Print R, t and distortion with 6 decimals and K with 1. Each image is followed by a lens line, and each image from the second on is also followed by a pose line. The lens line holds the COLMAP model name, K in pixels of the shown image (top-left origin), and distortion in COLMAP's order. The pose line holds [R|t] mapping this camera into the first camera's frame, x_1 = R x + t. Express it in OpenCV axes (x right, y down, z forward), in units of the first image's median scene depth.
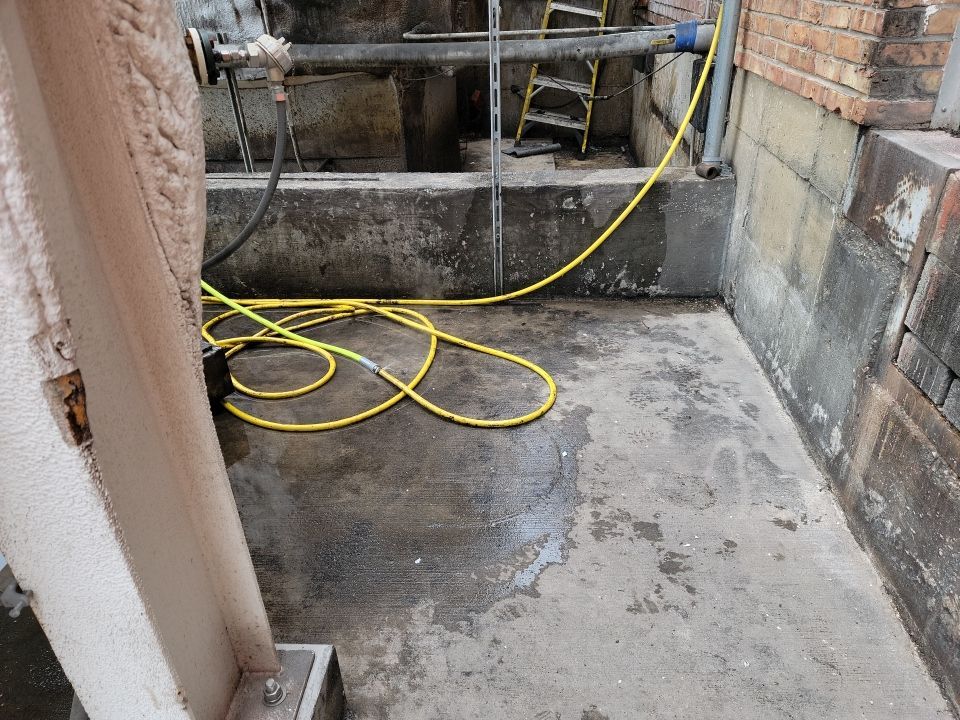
lens RADIAL K [[632.2, 0, 480.0], [0, 632.2, 360.0], [0, 0, 1]] dist [0.068195, -0.063571]
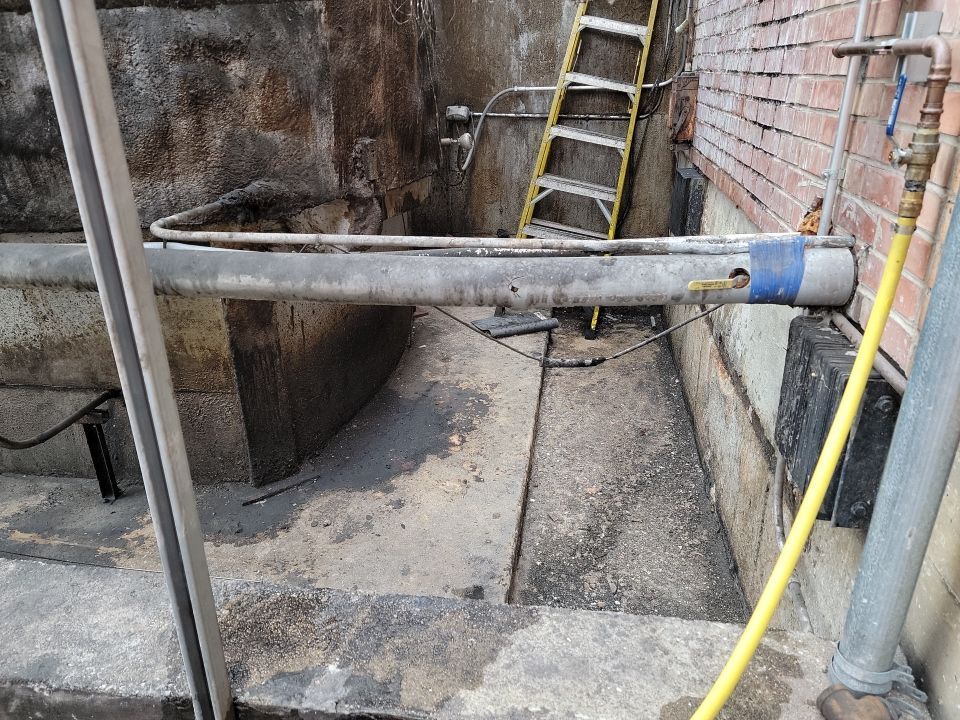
lens RADIAL K [[632.2, 0, 480.0], [0, 632.2, 360.0], [0, 0, 1]] dist [0.068195, -0.063571]
pose [[0.996228, 0.057355, -0.065112, 0.159781], [-0.064361, 0.991716, -0.111165, -0.384816], [0.058196, 0.114936, 0.991667, 0.581076]]
